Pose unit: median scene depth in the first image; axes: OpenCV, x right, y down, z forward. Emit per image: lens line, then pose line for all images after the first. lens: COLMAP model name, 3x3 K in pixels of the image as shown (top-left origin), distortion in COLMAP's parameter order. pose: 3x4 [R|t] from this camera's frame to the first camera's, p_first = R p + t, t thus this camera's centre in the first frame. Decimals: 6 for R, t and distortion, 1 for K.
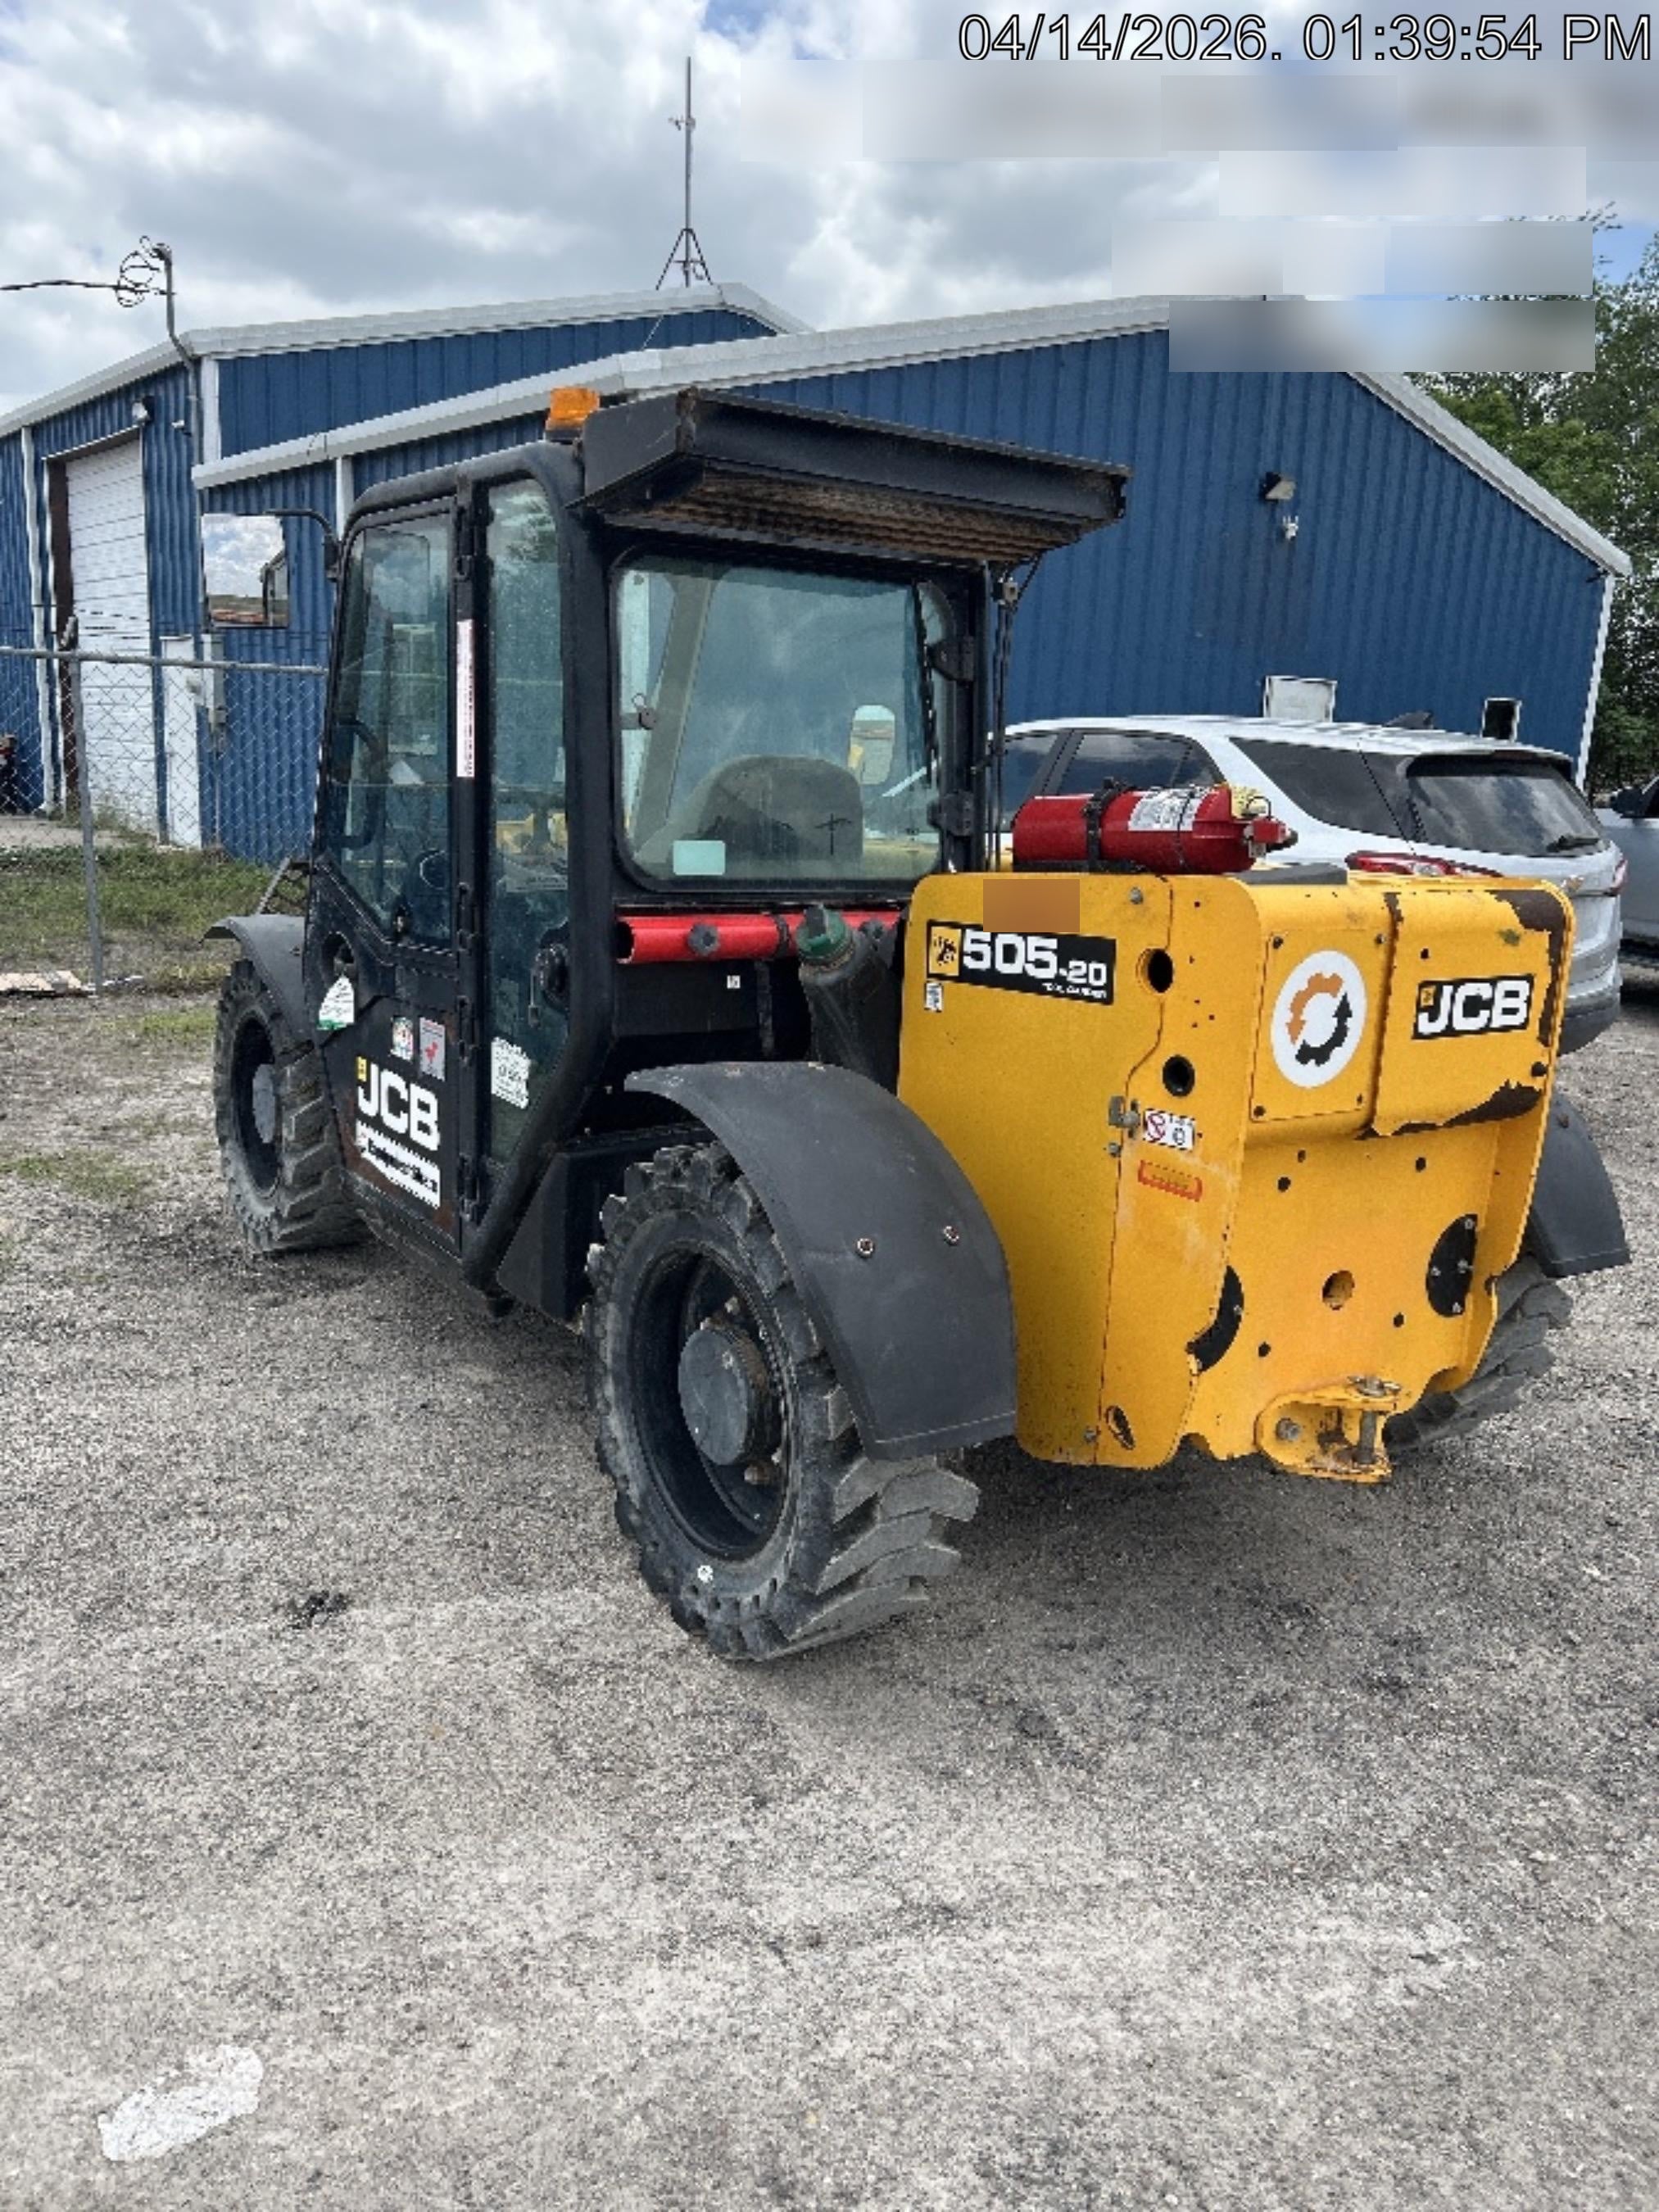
lens RADIAL K [[1632.2, 0, 781.9], [0, 1632.2, 1115.9], [0, 0, 1]] dist [0.045184, -0.031629]
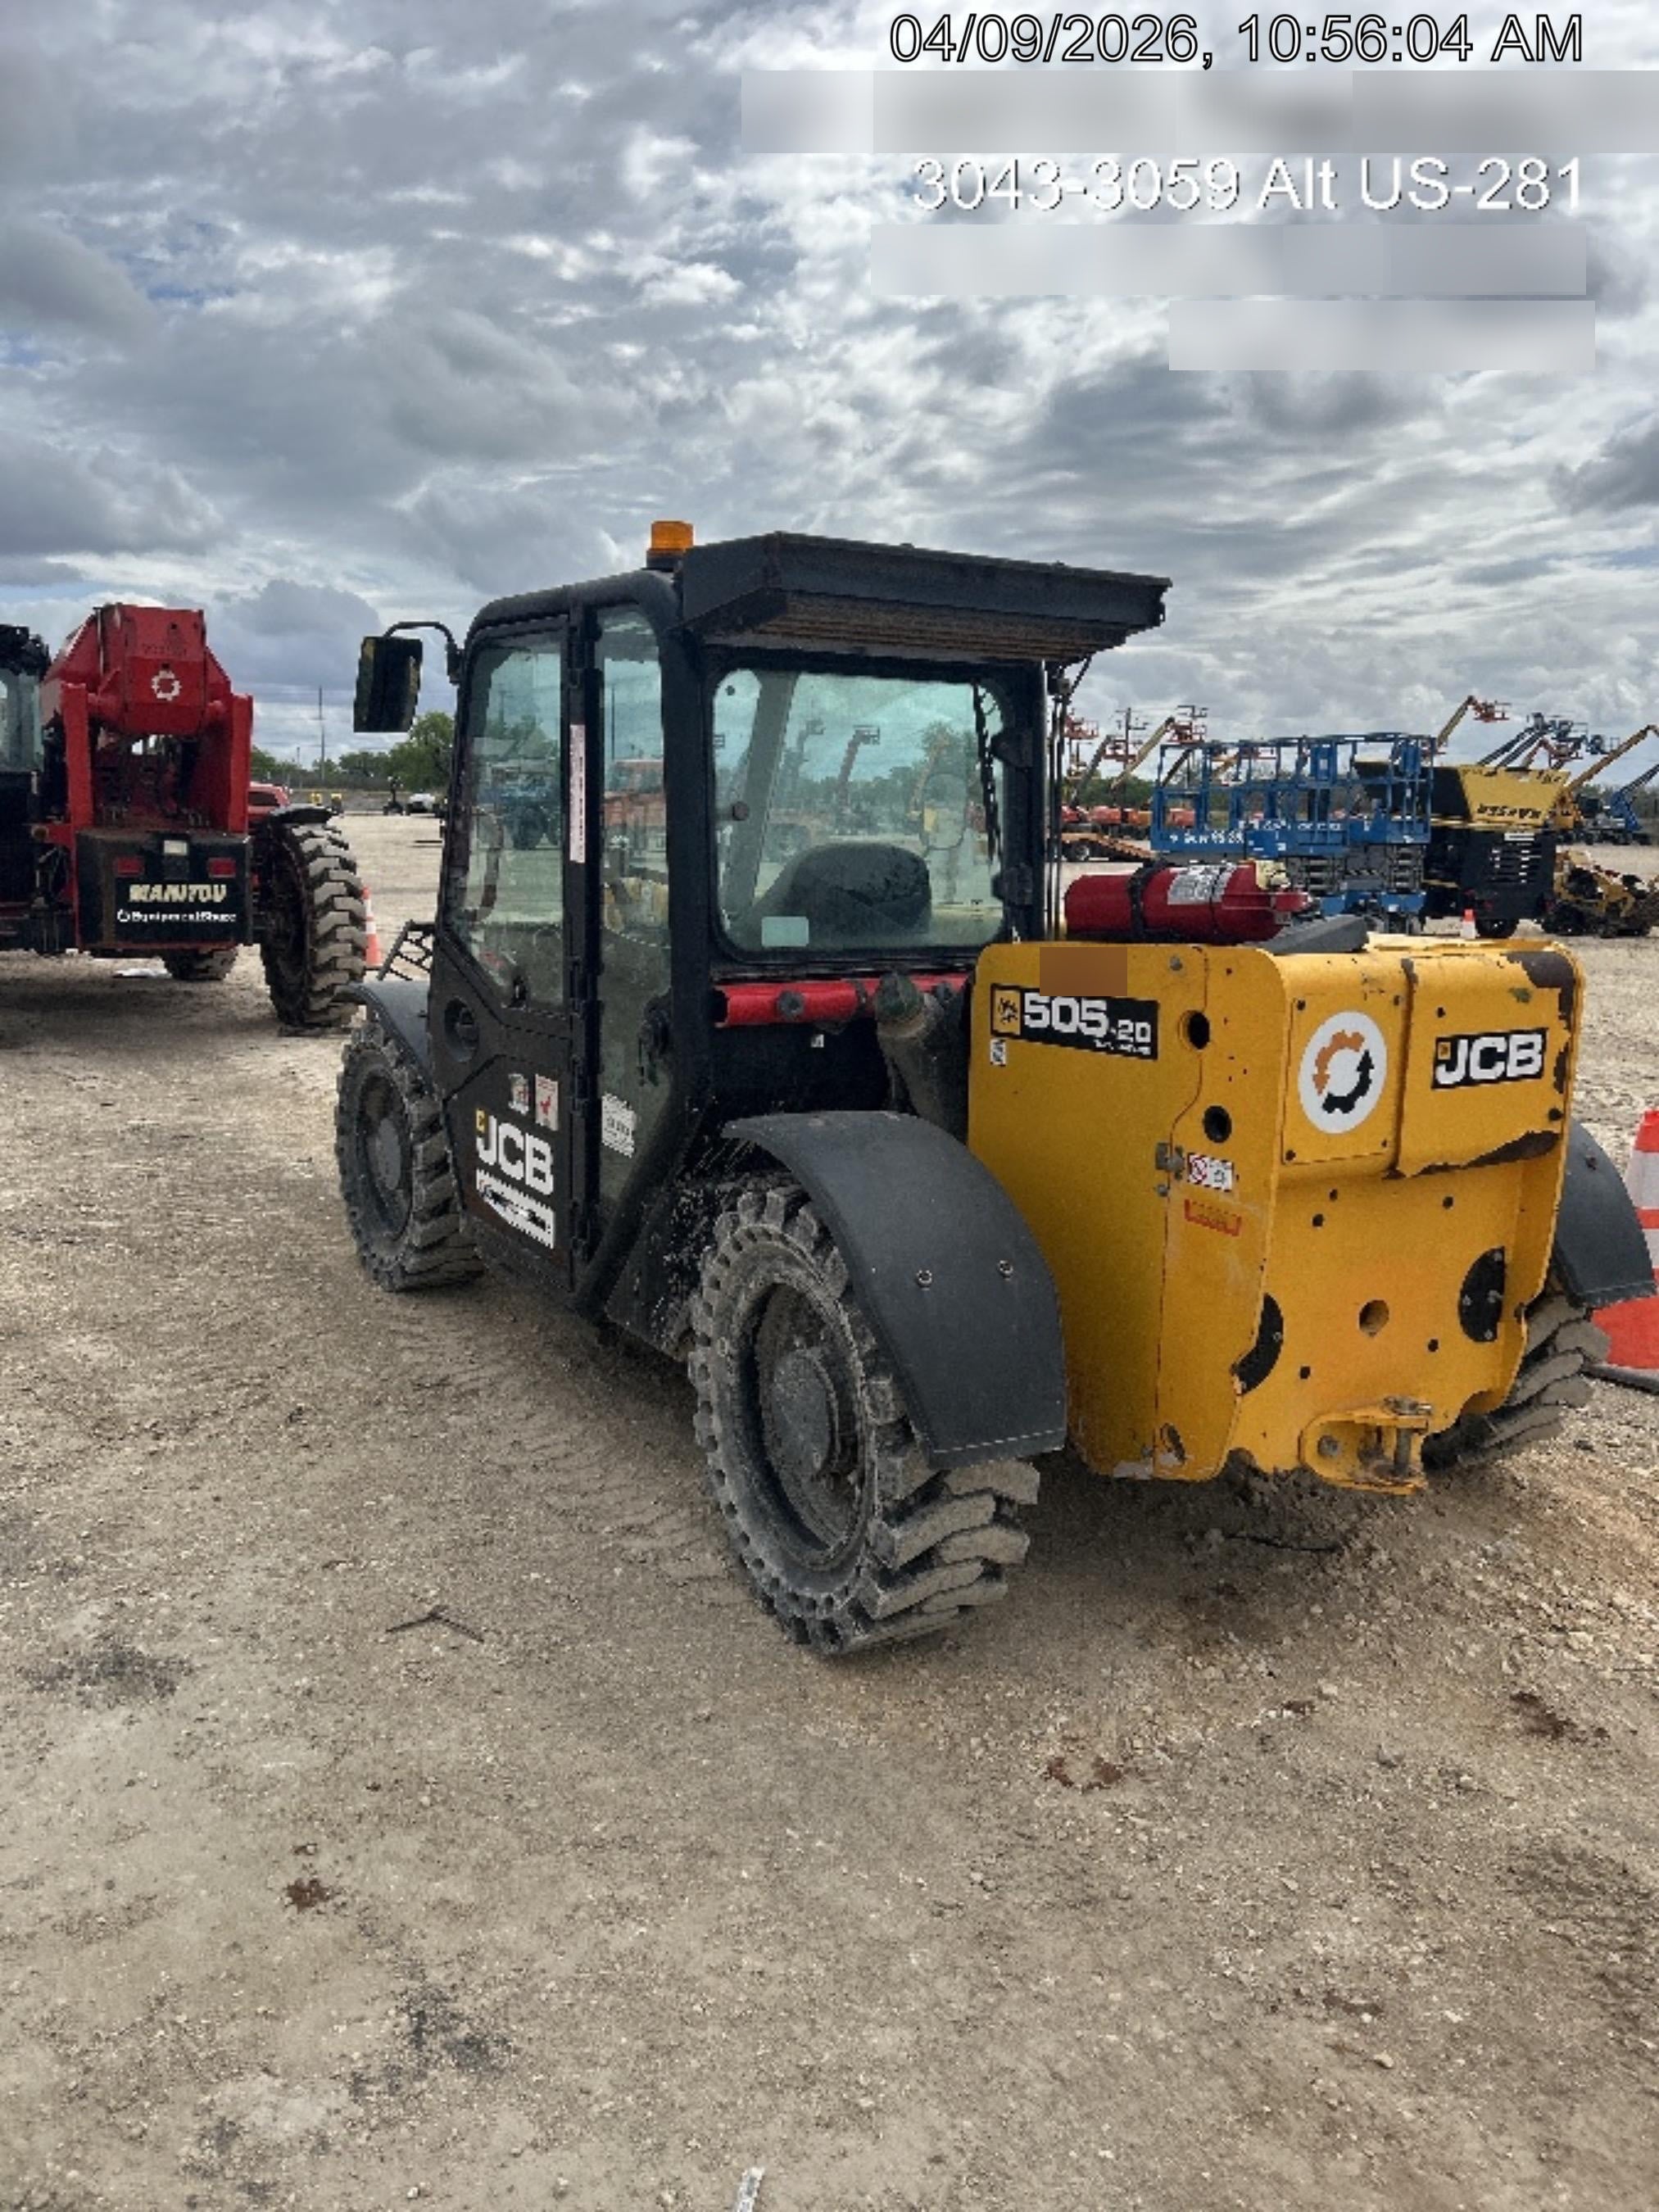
lens RADIAL K [[1632.2, 0, 798.9], [0, 1632.2, 1087.2], [0, 0, 1]] dist [0.045184, -0.031629]
pose [[0.998965, -0.010496, -0.044267, 0.007153], [0.008683, 0.999123, -0.040955, -0.005805], [0.044658, 0.040528, 0.998180, -0.115380]]
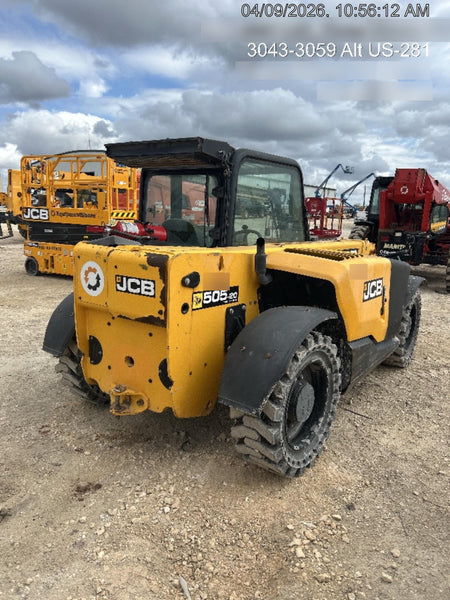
lens RADIAL K [[442.7, 0, 225.5], [0, 442.7, 299.7], [0, 0, 1]] dist [0.045184, -0.031629]
pose [[0.386762, 0.153792, -0.909265, 1.292876], [-0.215909, 0.973692, 0.072850, -0.141856], [0.896548, 0.168143, 0.409792, 0.778377]]
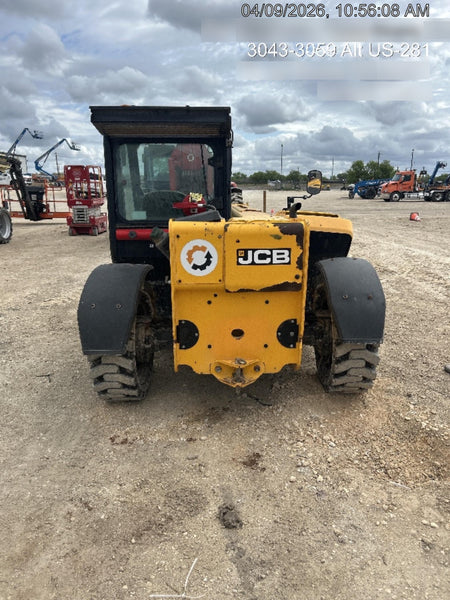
lens RADIAL K [[442.7, 0, 224.9], [0, 442.7, 299.3], [0, 0, 1]] dist [0.045184, -0.031629]
pose [[0.858808, 0.084677, -0.505251, 0.810446], [-0.069248, 0.996381, 0.049282, -0.017069], [0.507596, -0.007336, 0.861564, 0.147353]]
